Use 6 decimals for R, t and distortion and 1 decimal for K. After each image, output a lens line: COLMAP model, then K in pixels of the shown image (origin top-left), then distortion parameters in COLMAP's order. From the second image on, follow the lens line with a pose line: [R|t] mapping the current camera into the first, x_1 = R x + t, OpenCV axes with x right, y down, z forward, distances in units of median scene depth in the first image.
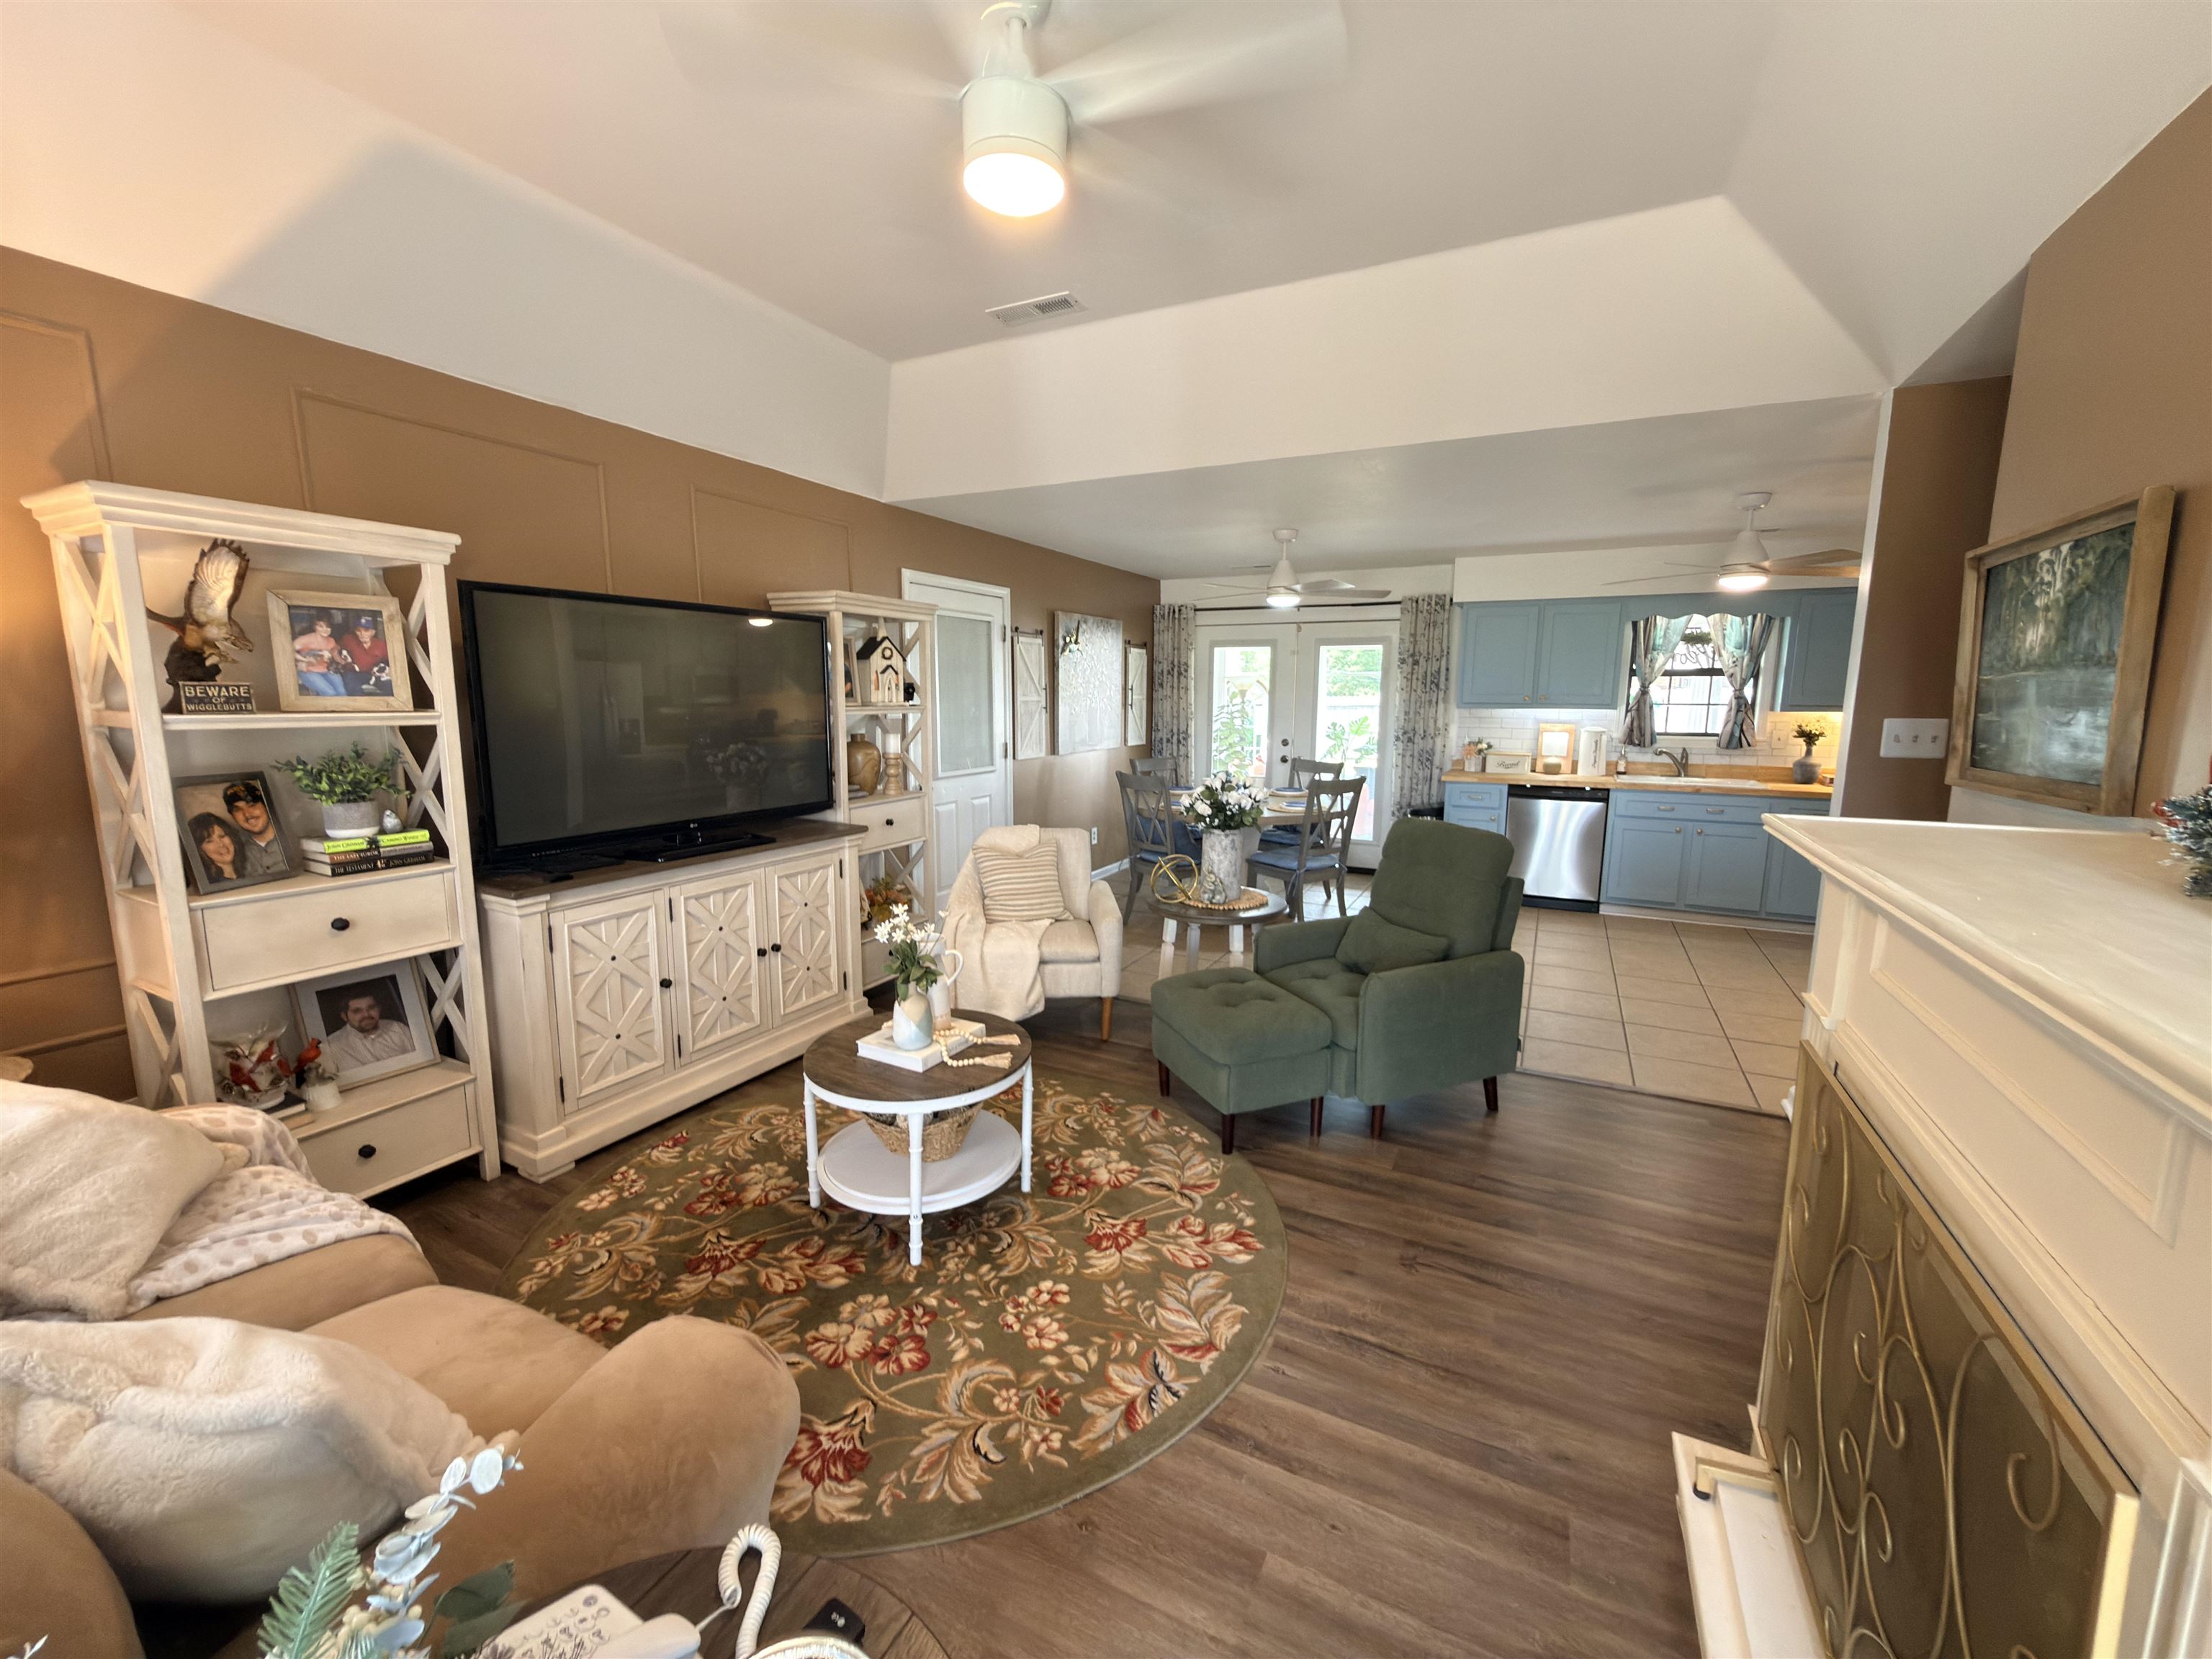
lens RADIAL K [[882.1, 0, 1110.2], [0, 882.1, 833.3], [0, 0, 1]] dist [-0.001585, 0.001173]
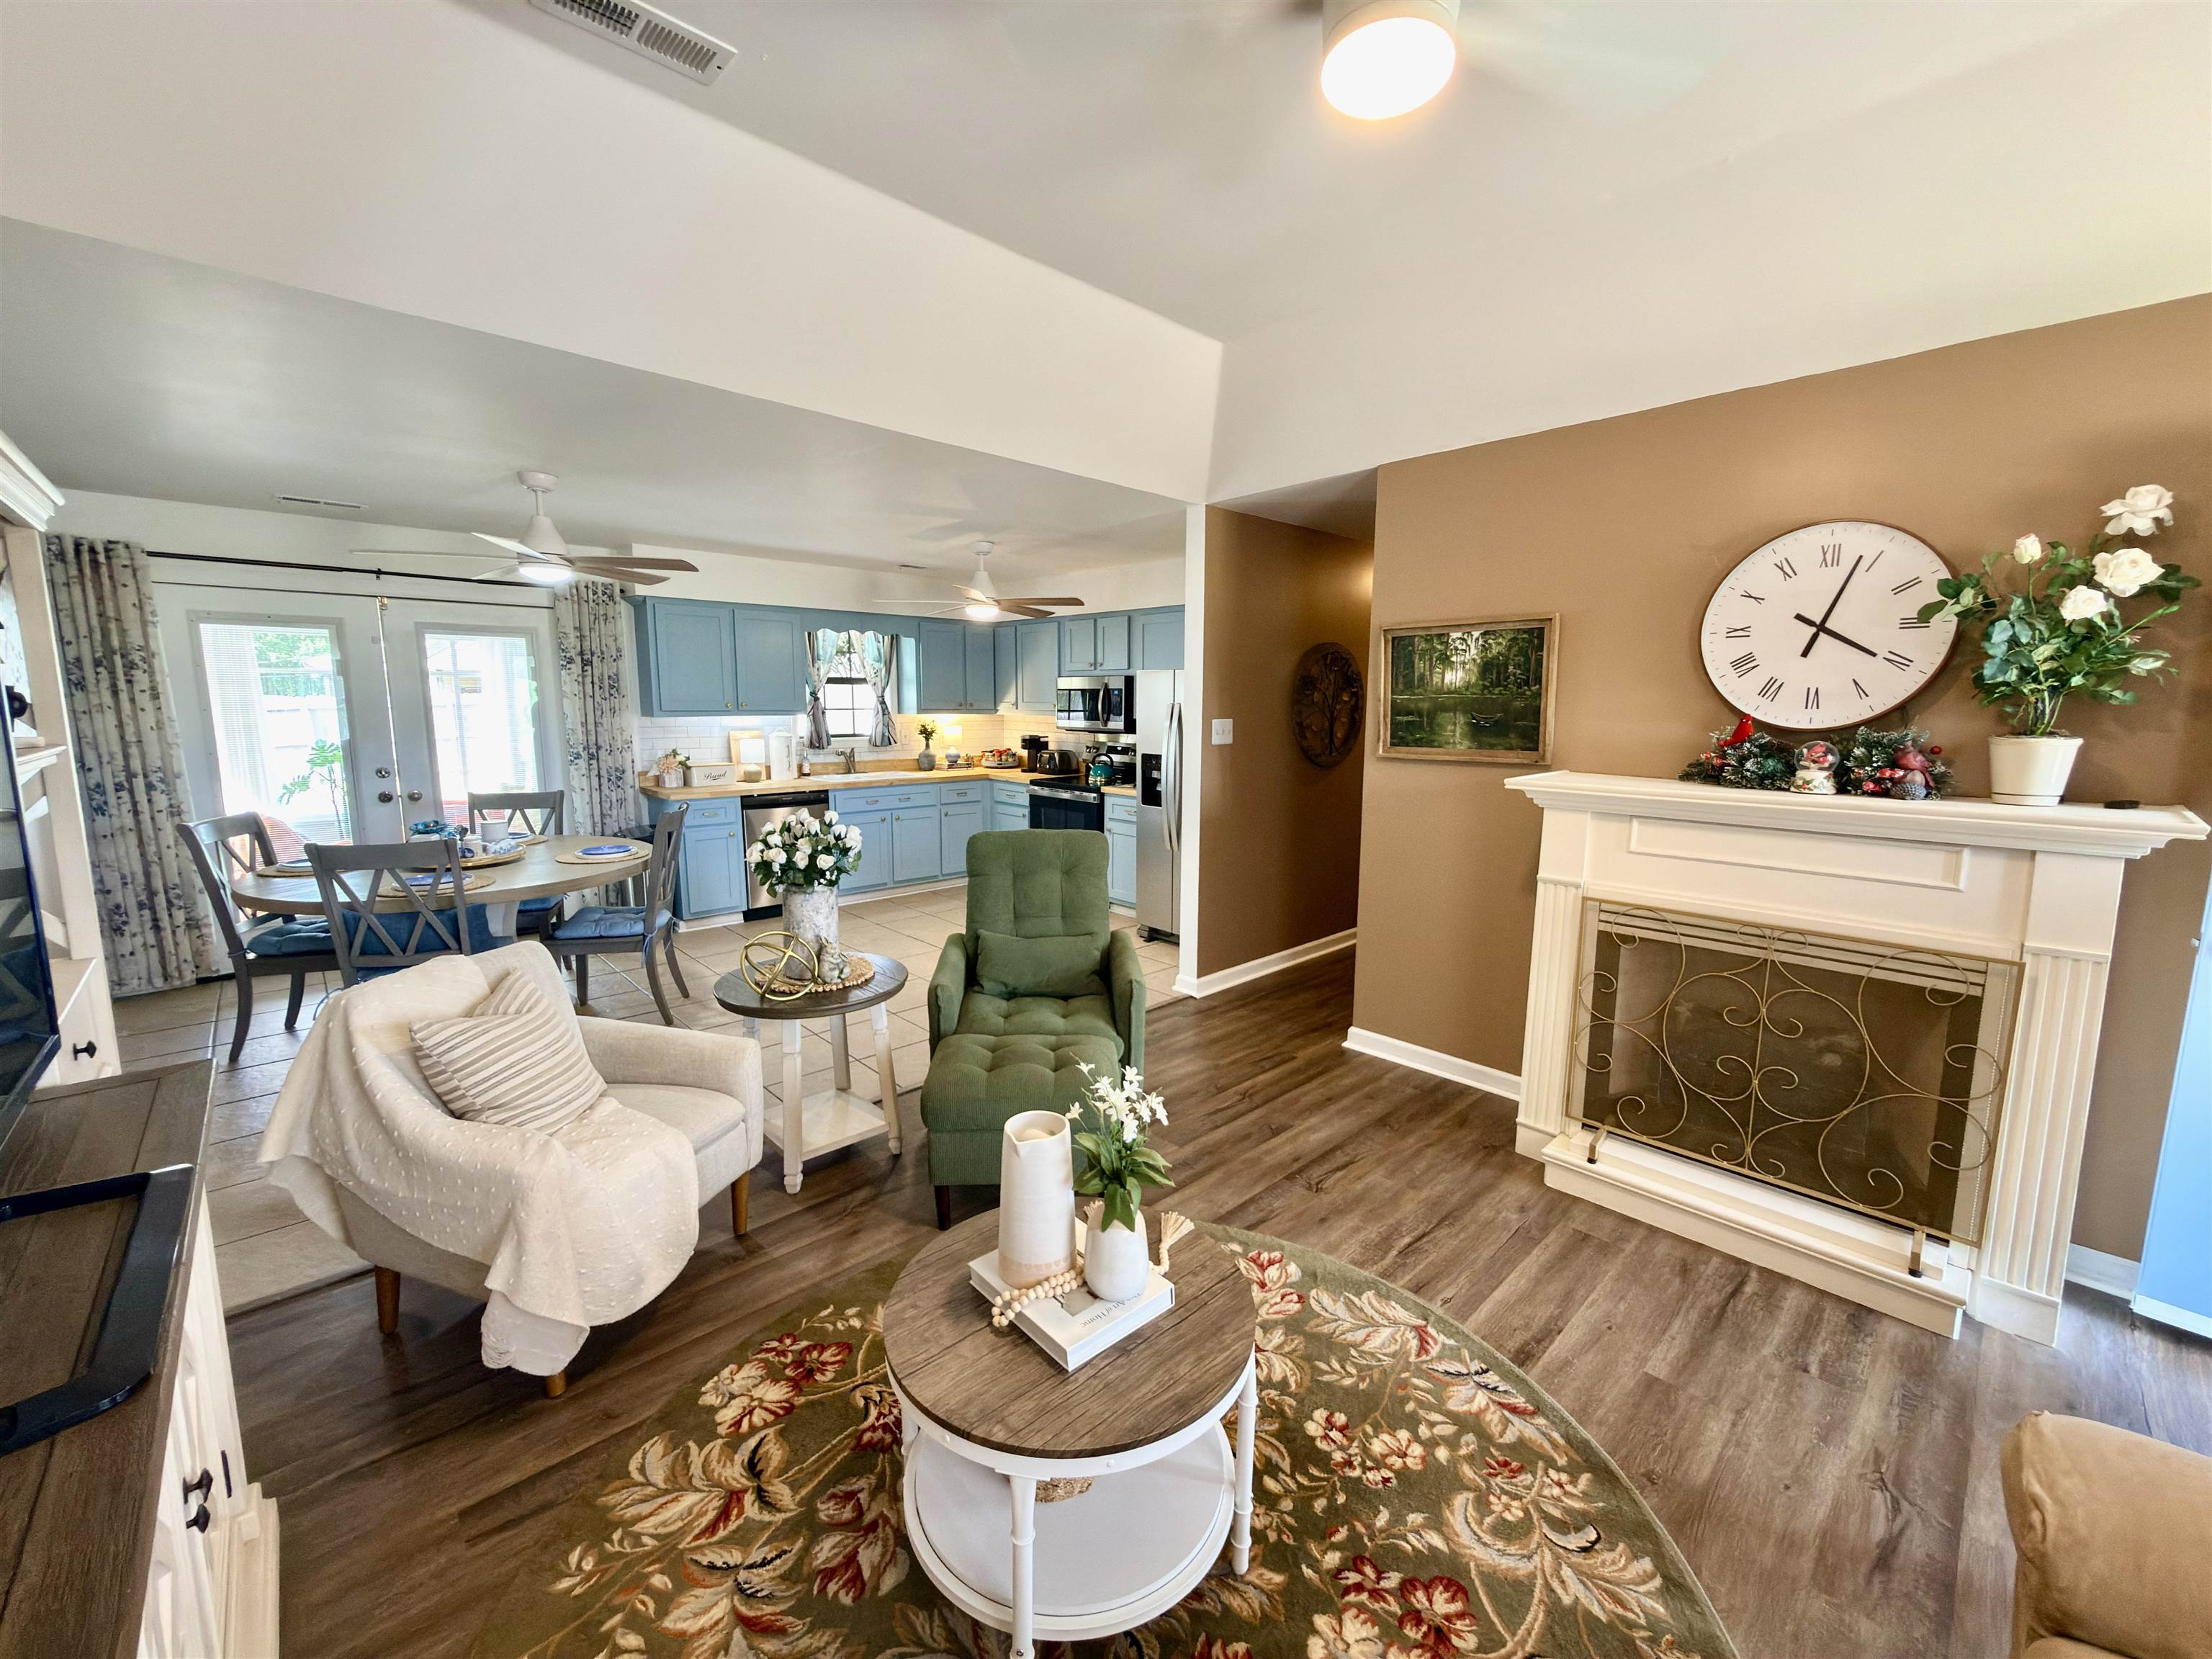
lens RADIAL K [[882.1, 0, 1107.0], [0, 882.1, 829.5], [0, 0, 1]] dist [-0.001585, 0.001173]
pose [[0.339406, -0.140817, 0.930040, -0.306292], [0.145271, 0.984716, 0.096081, -0.054881], [-0.929354, 0.102497, 0.354675, 0.306841]]
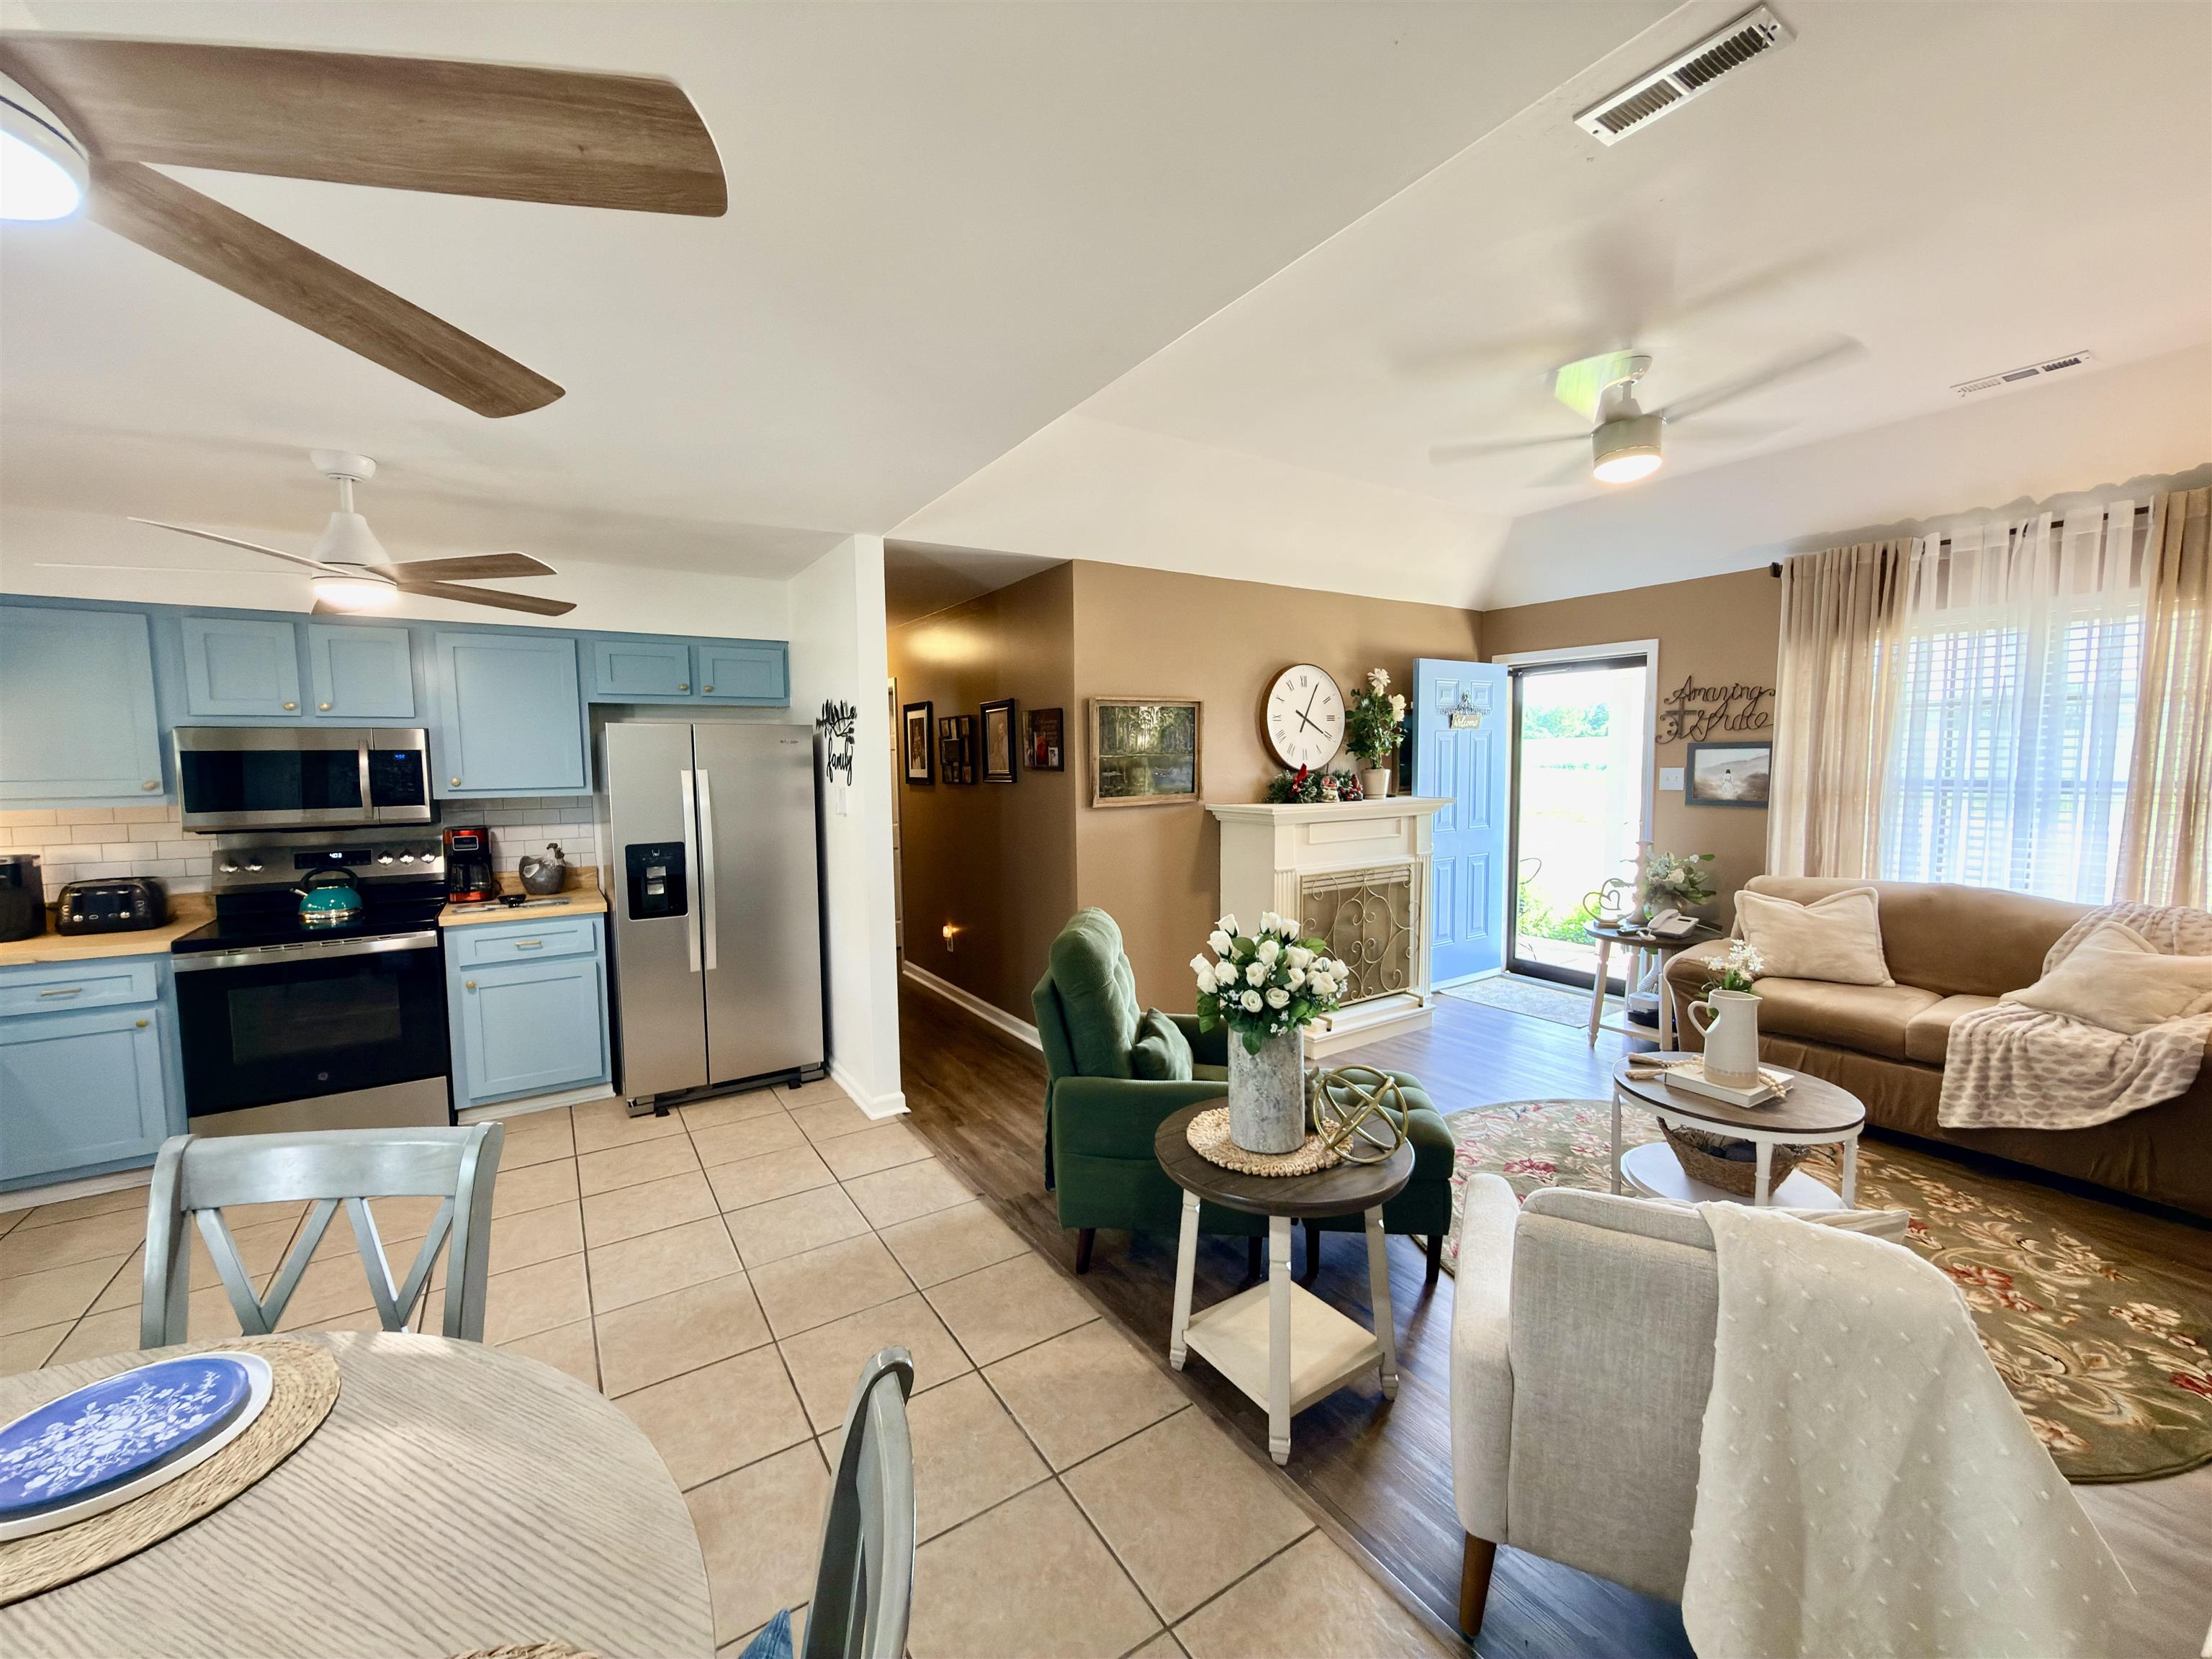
lens RADIAL K [[882.1, 0, 1104.8], [0, 882.1, 829.3], [0, 0, 1]] dist [-0.001585, 0.001173]
pose [[-0.866027, -0.035865, 0.498709, -0.032778], [0.086145, 0.971806, 0.219483, -0.155755], [-0.492520, 0.233040, -0.838520, 0.934075]]
